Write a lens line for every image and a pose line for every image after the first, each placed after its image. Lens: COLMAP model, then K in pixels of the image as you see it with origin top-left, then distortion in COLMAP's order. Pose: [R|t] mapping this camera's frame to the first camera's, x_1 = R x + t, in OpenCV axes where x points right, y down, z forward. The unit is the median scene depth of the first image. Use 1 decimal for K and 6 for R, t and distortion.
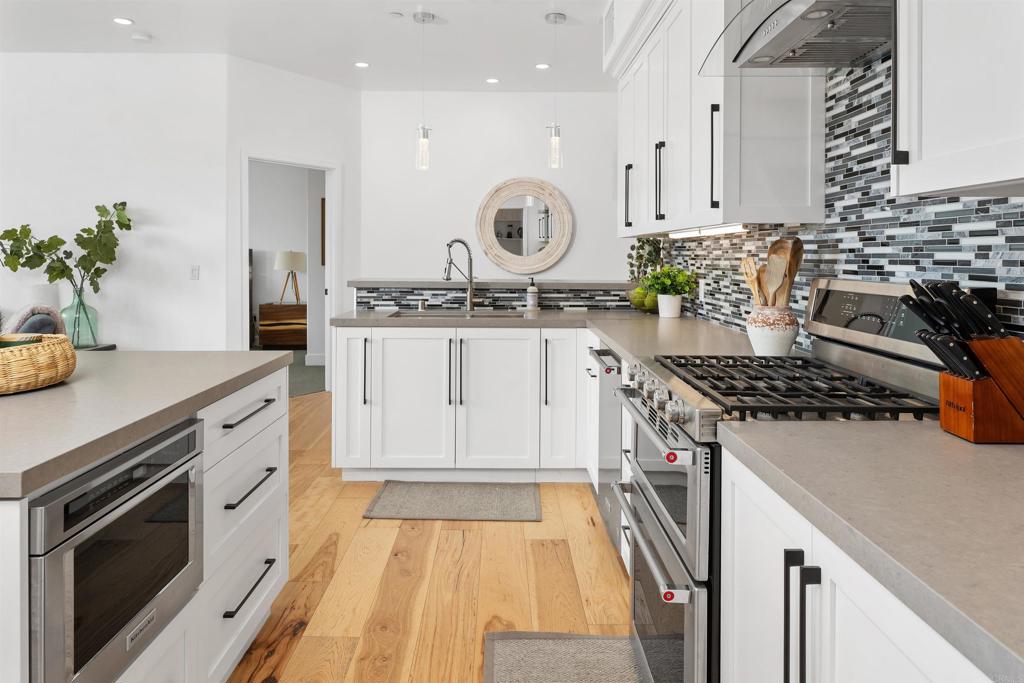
lens RADIAL K [[692.8, 0, 509.6], [0, 692.8, 257.1], [0, 0, 1]] dist [0.001602, -0.001306]
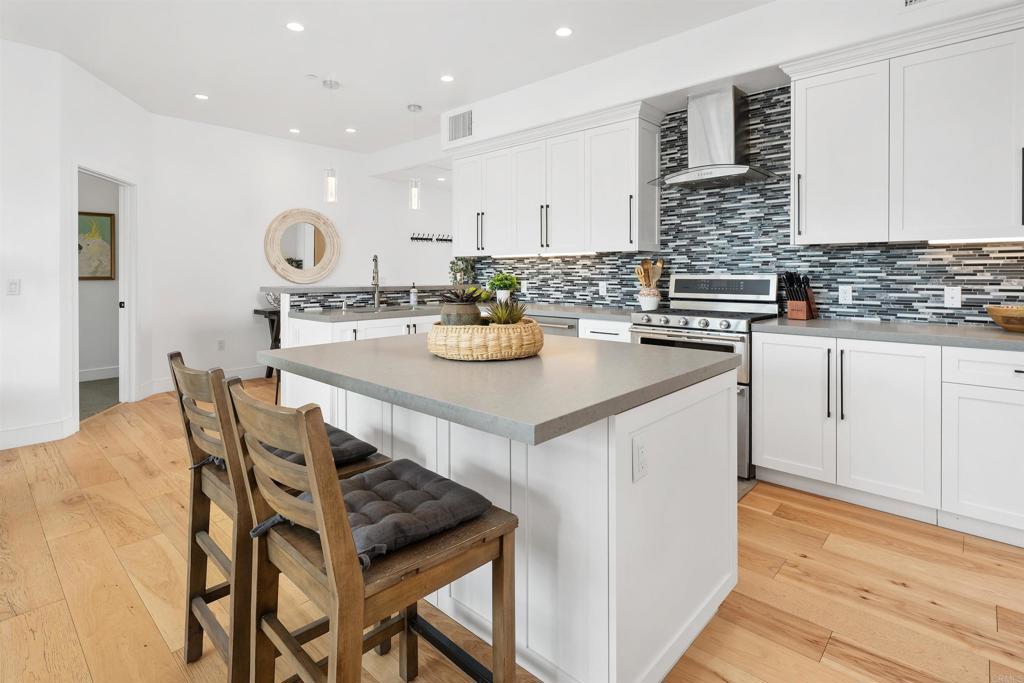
lens RADIAL K [[509.3, 0, 515.5], [0, 509.3, 274.5], [0, 0, 1]] dist [-0.000074, -0.000380]
pose [[0.688034, -0.007187, 0.725643, -0.608098], [0.006593, 0.999972, 0.003653, 0.009762], [-0.725649, 0.002270, 0.688062, 0.095196]]
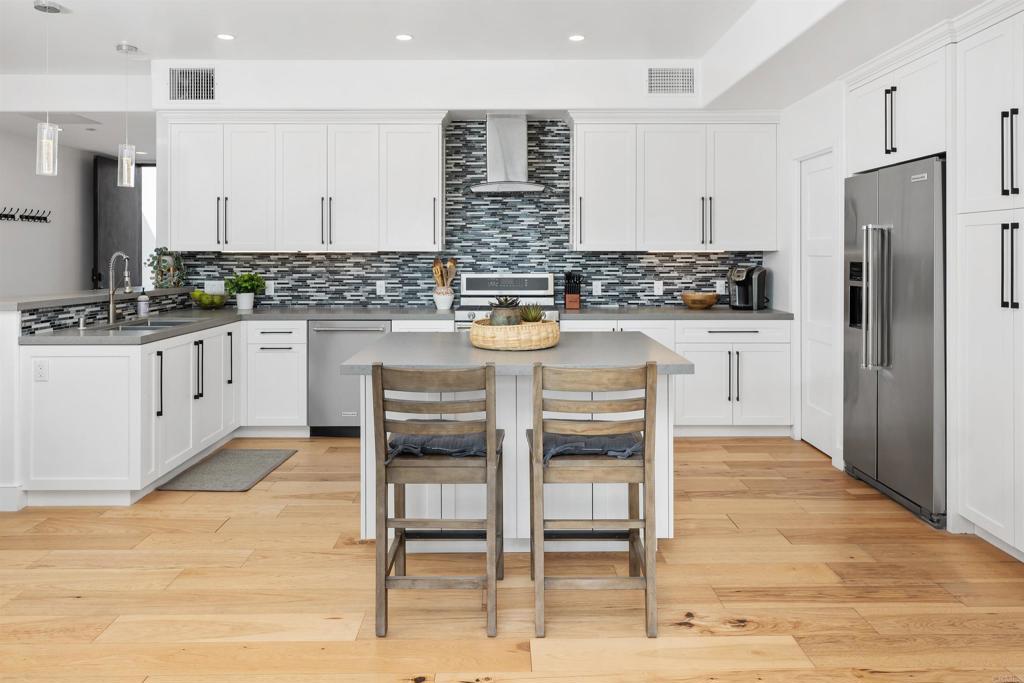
lens RADIAL K [[692.8, 0, 509.6], [0, 692.8, 257.1], [0, 0, 1]] dist [0.001602, -0.001306]
pose [[0.007679, -0.007099, 0.999945, -1.069392], [0.003674, 0.999968, 0.007071, -0.024458], [-0.999964, 0.003619, 0.007705, 0.410016]]
